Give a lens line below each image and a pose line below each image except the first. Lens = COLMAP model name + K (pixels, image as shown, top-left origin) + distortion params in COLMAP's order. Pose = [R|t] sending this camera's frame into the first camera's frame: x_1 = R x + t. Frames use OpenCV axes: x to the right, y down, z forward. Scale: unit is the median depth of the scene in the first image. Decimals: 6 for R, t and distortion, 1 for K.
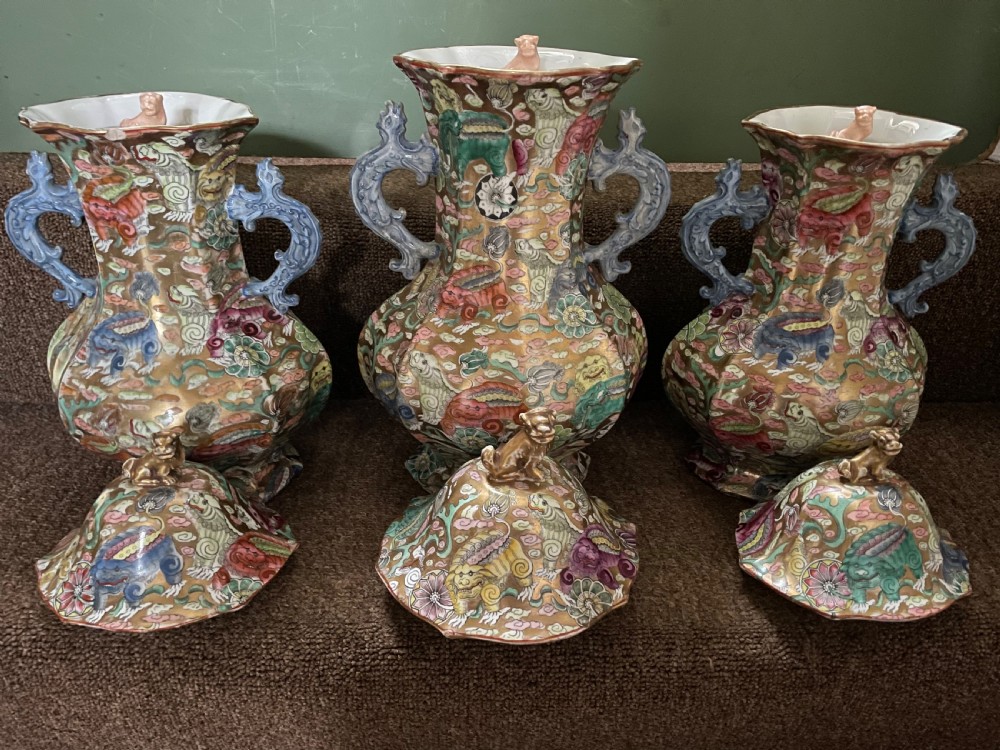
lens RADIAL K [[763.8, 0, 502.8], [0, 763.8, 374.2], [0, 0, 1]] dist [0.096778, -0.141300]
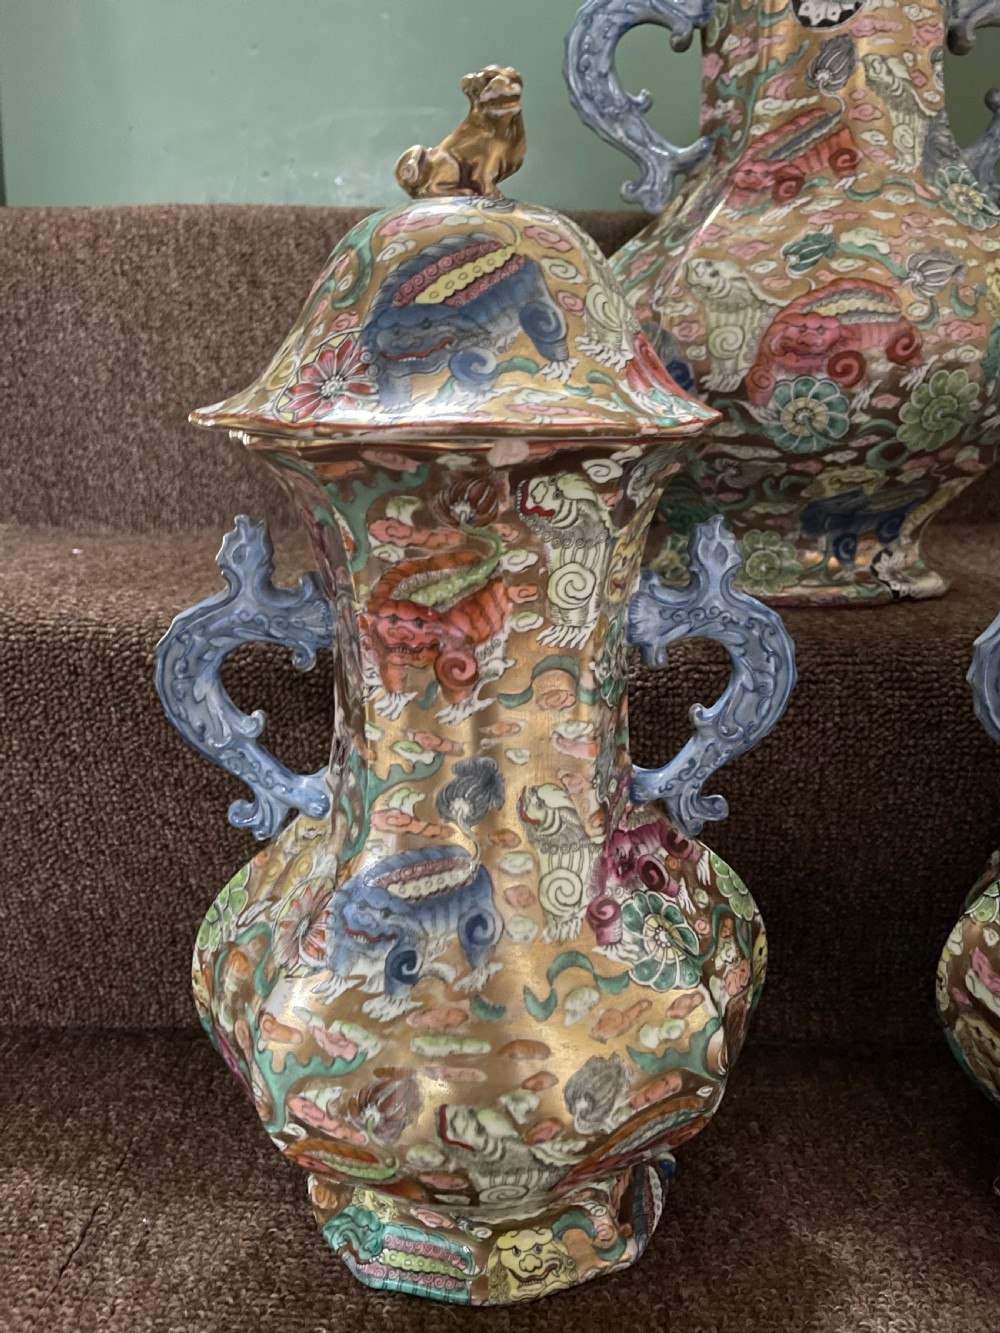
lens RADIAL K [[1028.0, 0, 507.8], [0, 1028.0, 668.5], [0, 0, 1]] dist [0.087655, -0.128053]
pose [[0.999413, -0.031595, -0.013268, -0.419276], [0.028228, 0.978576, -0.203943, -0.058186], [0.019427, 0.203449, 0.978893, 0.382170]]
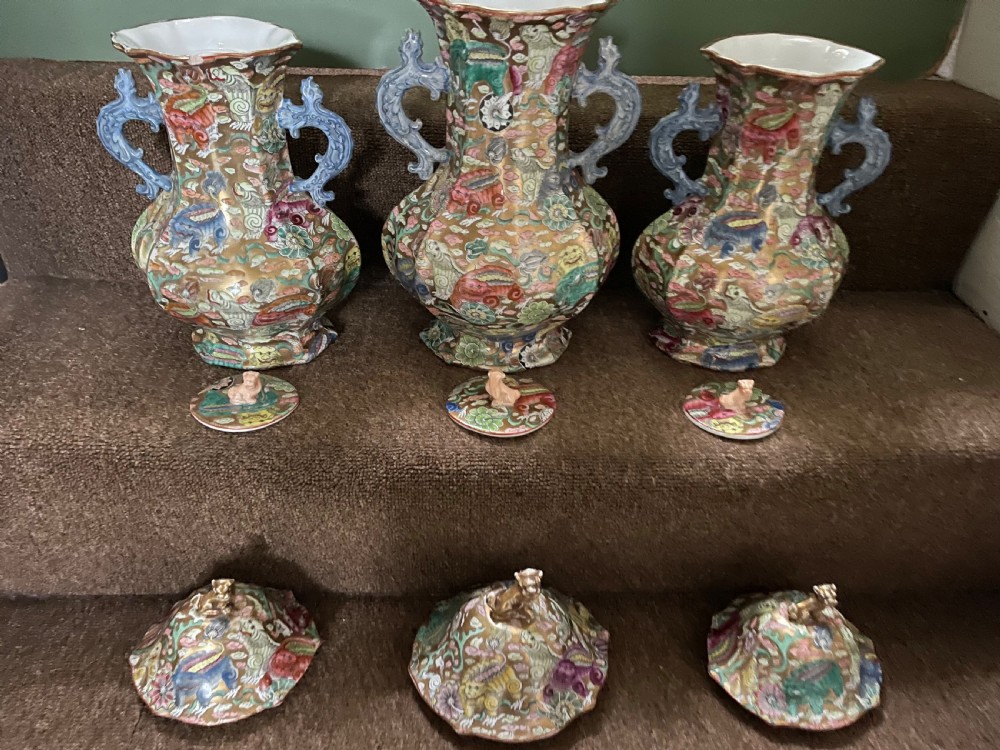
lens RADIAL K [[763.8, 0, 502.8], [0, 763.8, 374.2], [0, 0, 1]] dist [0.096778, -0.141300]
pose [[0.999901, 0.013985, -0.001493, 0.009579], [-0.013670, 0.991343, 0.130584, 0.022793], [0.003306, -0.130551, 0.991436, -0.272326]]
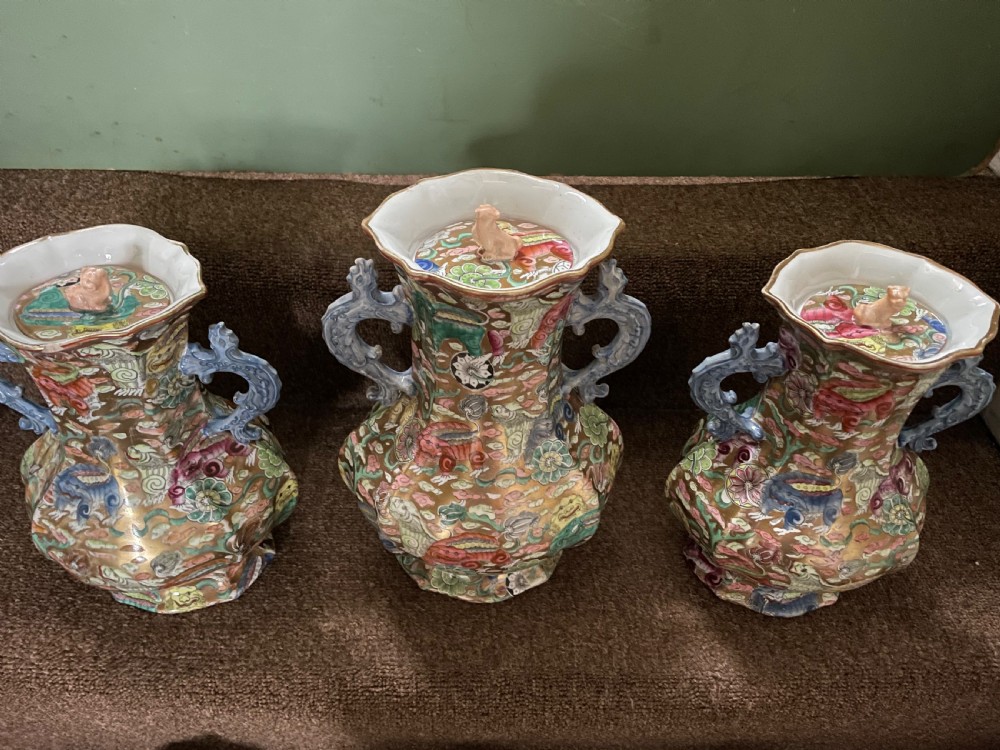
lens RADIAL K [[766.0, 0, 506.7], [0, 766.0, 374.9], [0, 0, 1]] dist [0.097837, -0.143715]
pose [[0.998740, 0.045308, -0.021575, 0.079219], [-0.039532, 0.975170, 0.217903, -0.434578], [0.030912, -0.216775, 0.975732, 0.046159]]
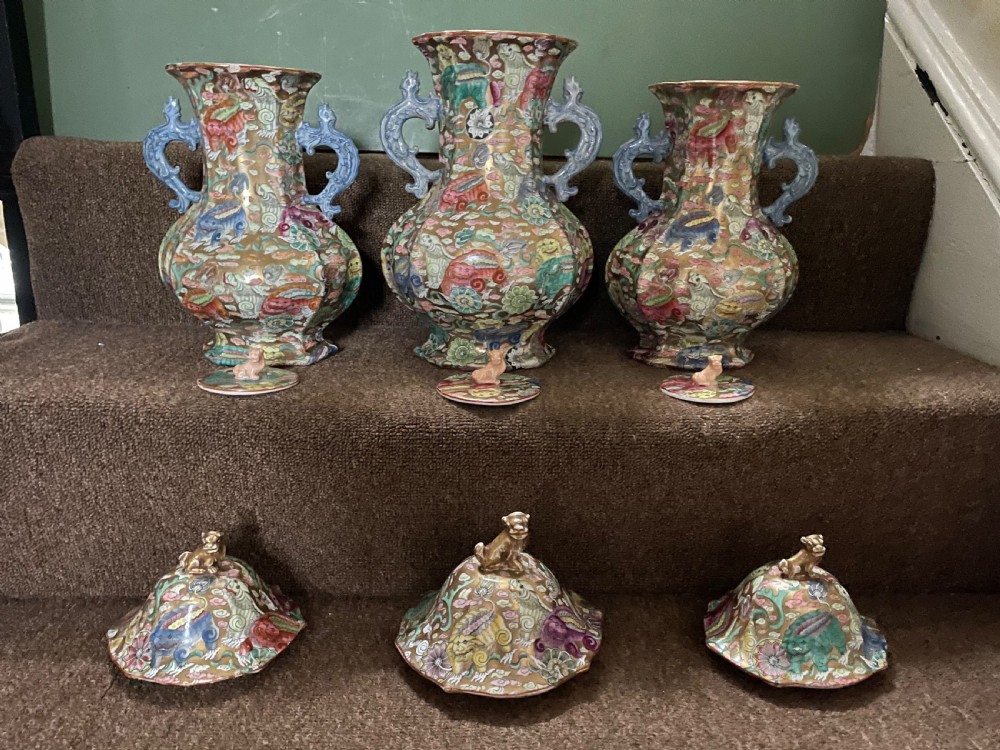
lens RADIAL K [[763.8, 0, 502.8], [0, 763.8, 374.2], [0, 0, 1]] dist [0.096778, -0.141300]
pose [[0.999988, -0.003851, -0.002950, 0.036475], [0.003271, 0.984353, -0.176177, 0.484974], [0.003582, 0.176165, 0.984354, -0.359199]]
